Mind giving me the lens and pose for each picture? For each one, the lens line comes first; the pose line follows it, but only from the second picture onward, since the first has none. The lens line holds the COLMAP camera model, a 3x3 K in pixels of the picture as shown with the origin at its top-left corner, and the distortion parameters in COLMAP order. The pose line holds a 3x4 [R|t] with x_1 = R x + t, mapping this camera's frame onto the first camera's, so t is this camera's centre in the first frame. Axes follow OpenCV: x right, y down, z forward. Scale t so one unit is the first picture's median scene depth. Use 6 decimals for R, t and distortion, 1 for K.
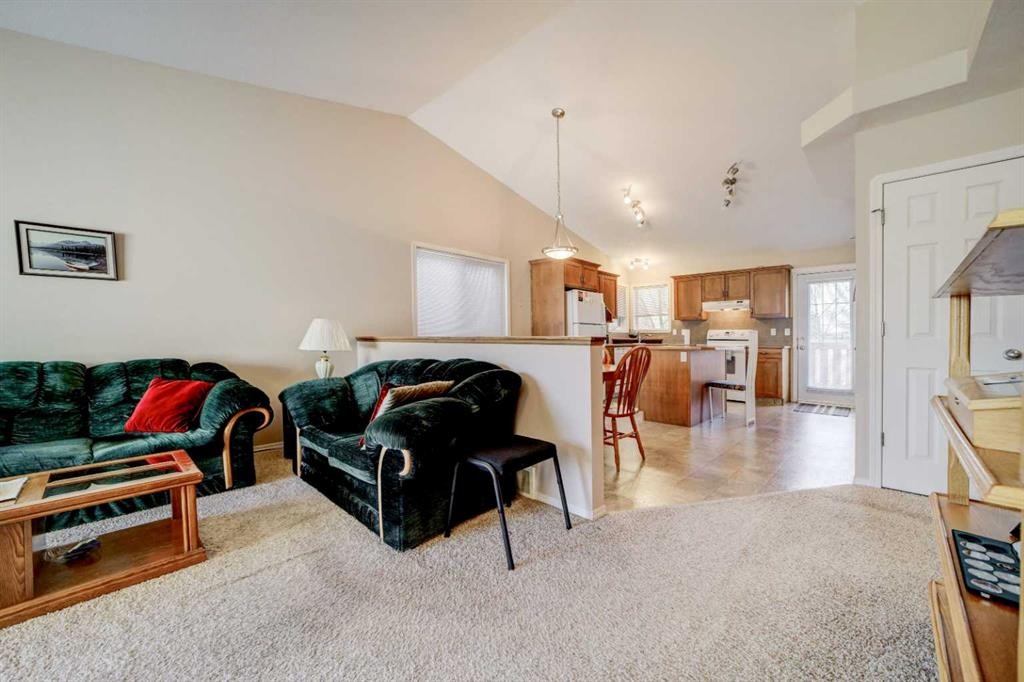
lens RADIAL K [[399.5, 0, 515.1], [0, 399.5, 325.5], [0, 0, 1]] dist [-0.012644, 0.000065]
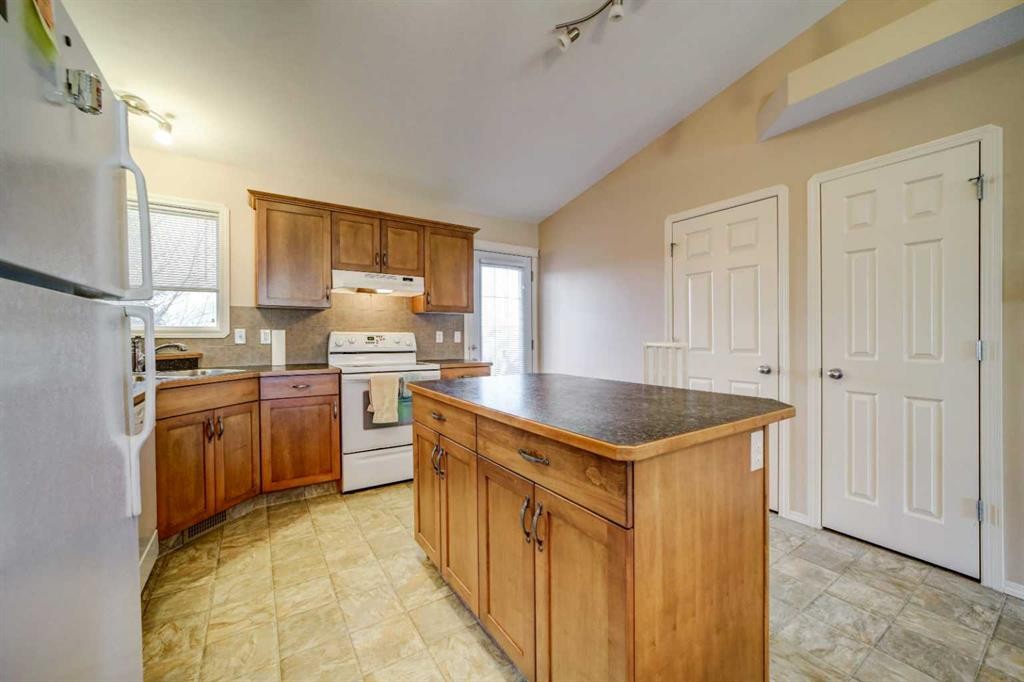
lens RADIAL K [[395.4, 0, 509.5], [0, 395.4, 337.5], [0, 0, 1]] dist [-0.013362, 0.000240]
pose [[0.236211, -0.007415, 0.971673, 0.102510], [-0.030324, 0.999428, 0.014998, 0.004940], [-0.971228, -0.033008, 0.235851, 0.800892]]
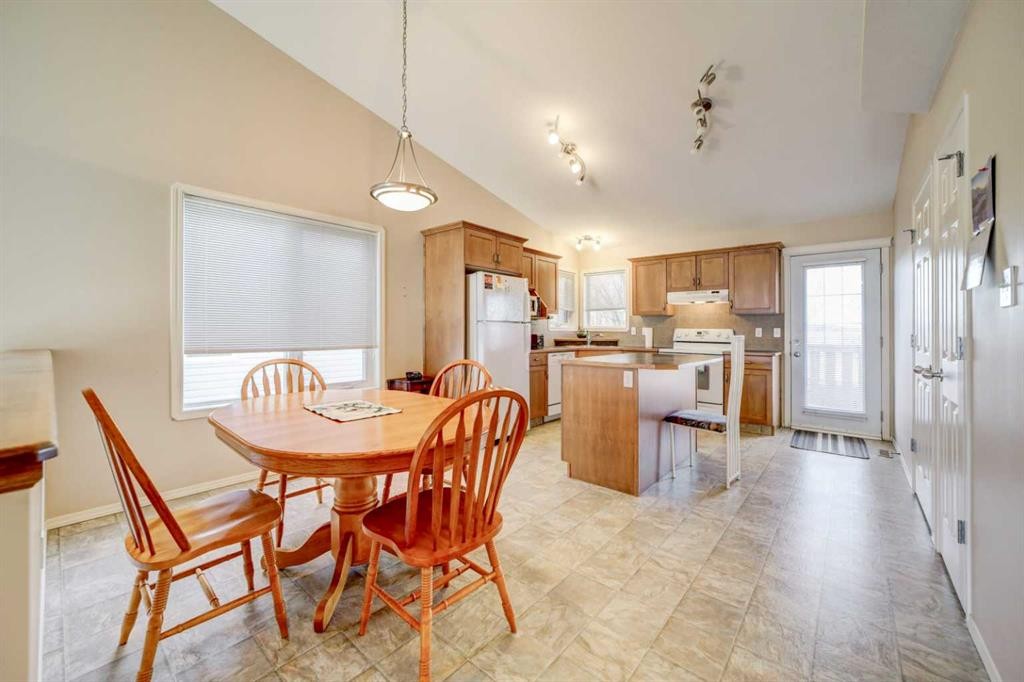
lens RADIAL K [[403.1, 0, 515.1], [0, 403.1, 316.3], [0, 0, 1]] dist [-0.015830, 0.000041]
pose [[0.998413, 0.003676, 0.056195, 0.155695], [-0.003542, 0.999991, -0.002483, -0.011547], [-0.056203, 0.002280, 0.998417, 0.285382]]
